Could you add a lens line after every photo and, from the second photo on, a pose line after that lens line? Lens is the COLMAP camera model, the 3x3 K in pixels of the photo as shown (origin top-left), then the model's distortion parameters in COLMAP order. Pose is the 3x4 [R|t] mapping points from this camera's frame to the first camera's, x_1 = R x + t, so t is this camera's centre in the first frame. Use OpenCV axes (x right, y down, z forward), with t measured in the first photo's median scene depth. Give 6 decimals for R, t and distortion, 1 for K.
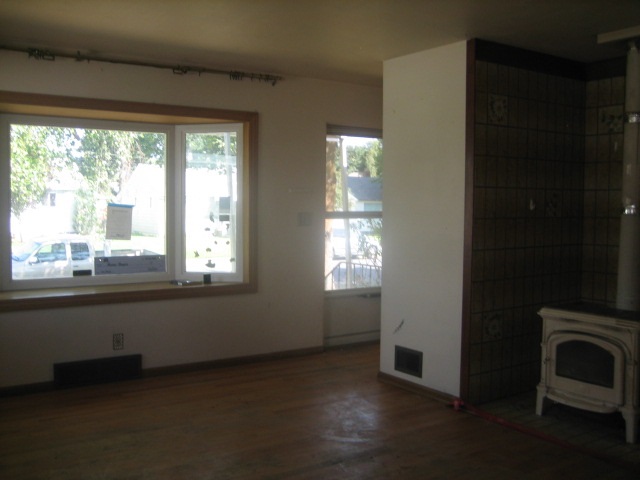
lens RADIAL K [[674.1, 0, 320.0], [0, 674.1, 240.0], [0, 0, 1]] dist [-0.067472, 0.009383]
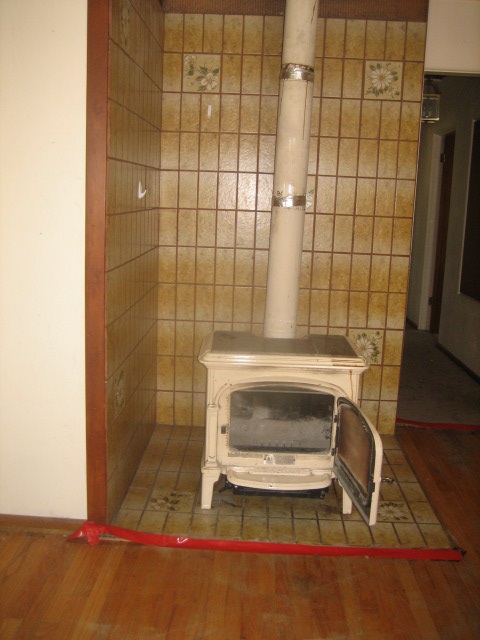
lens RADIAL K [[674.1, 0, 240.0], [0, 674.1, 301.7], [0, 0, 1]] dist [-0.067472, 0.009383]
pose [[0.600093, -0.116019, 0.791472, -0.144865], [0.013142, 0.990723, 0.135262, -0.032487], [-0.799822, -0.070768, 0.596050, 0.516885]]
